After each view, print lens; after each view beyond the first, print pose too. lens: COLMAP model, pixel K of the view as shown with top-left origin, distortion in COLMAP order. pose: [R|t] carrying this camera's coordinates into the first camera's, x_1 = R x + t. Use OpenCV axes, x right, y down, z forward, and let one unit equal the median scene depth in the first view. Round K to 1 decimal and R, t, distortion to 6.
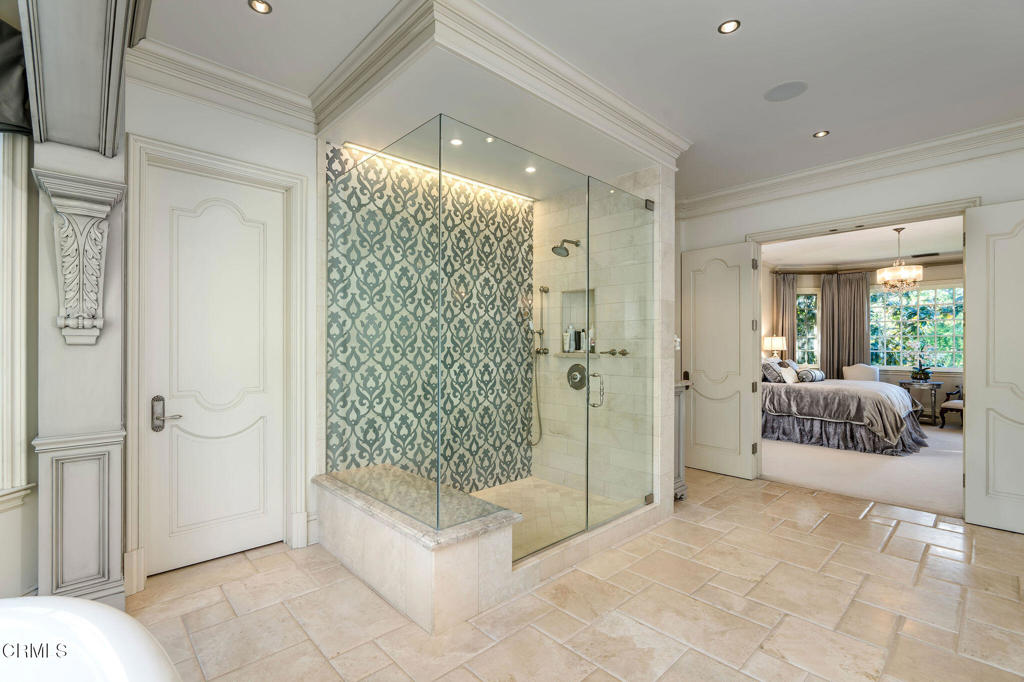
lens RADIAL K [[463.2, 0, 511.1], [0, 463.2, 345.2], [0, 0, 1]] dist [-0.000160, -0.000070]
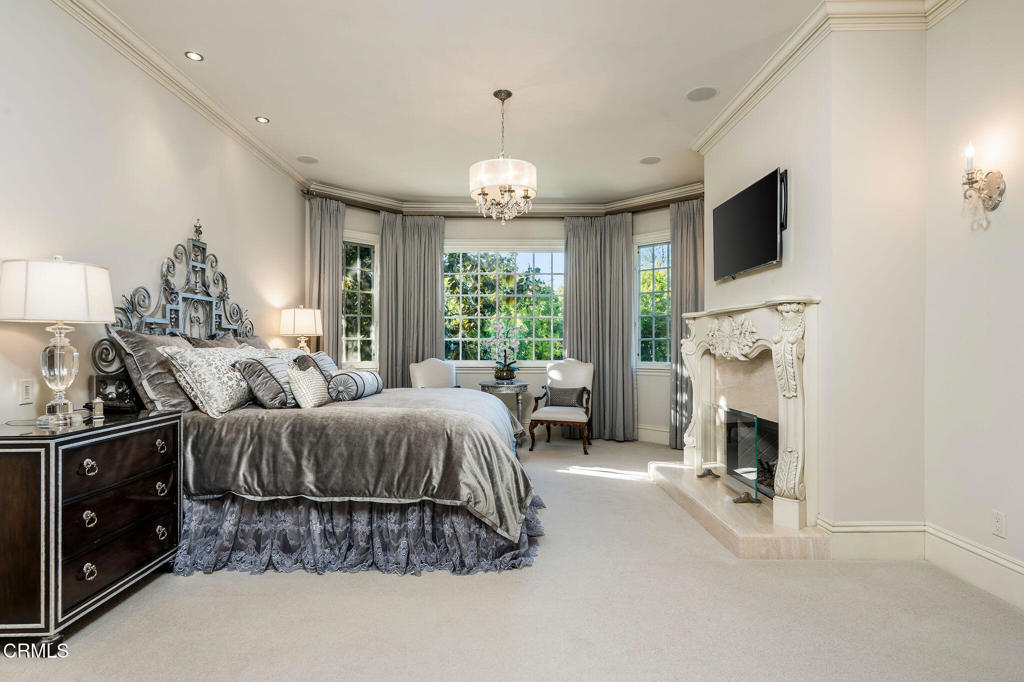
lens RADIAL K [[527.8, 0, 508.9], [0, 527.8, 344.4], [0, 0, 1]] dist [-0.000512, 0.000184]
pose [[0.685211, -0.001855, 0.728342, 0.402774], [0.003060, 0.999995, -0.000332, 0.028443], [-0.728338, 0.002456, 0.685213, 0.577377]]
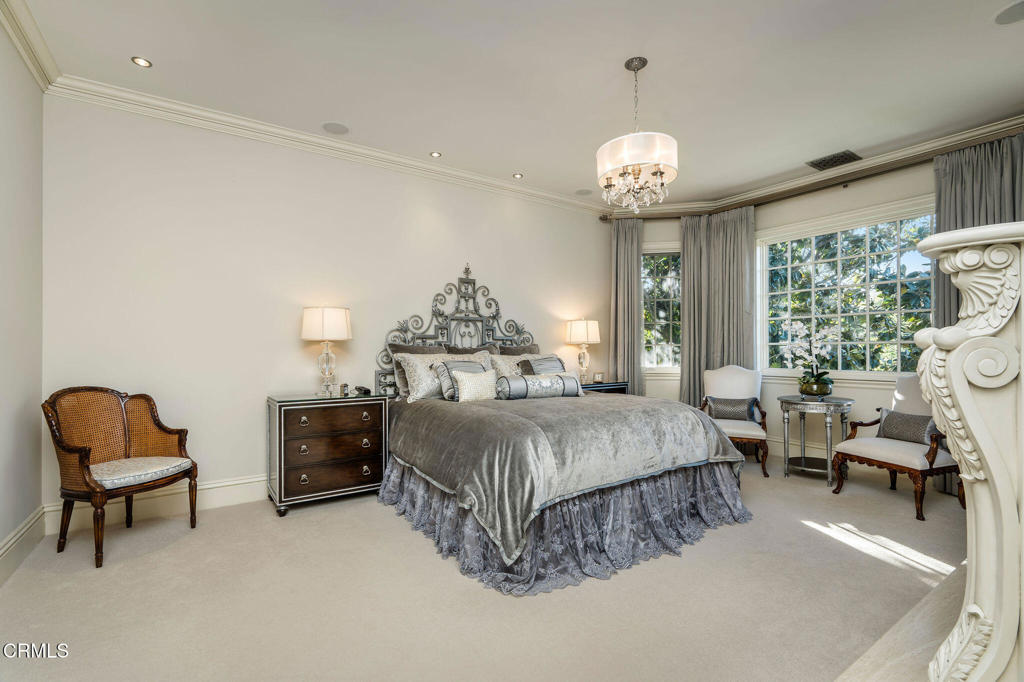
lens RADIAL K [[452.9, 0, 509.8], [0, 452.9, 351.0], [0, 0, 1]] dist [0.000773, 0.000224]
pose [[0.986616, -0.003985, -0.163012, 0.766723], [0.004936, 0.999973, 0.005432, 0.024322], [0.162986, -0.006164, 0.986609, 0.532473]]
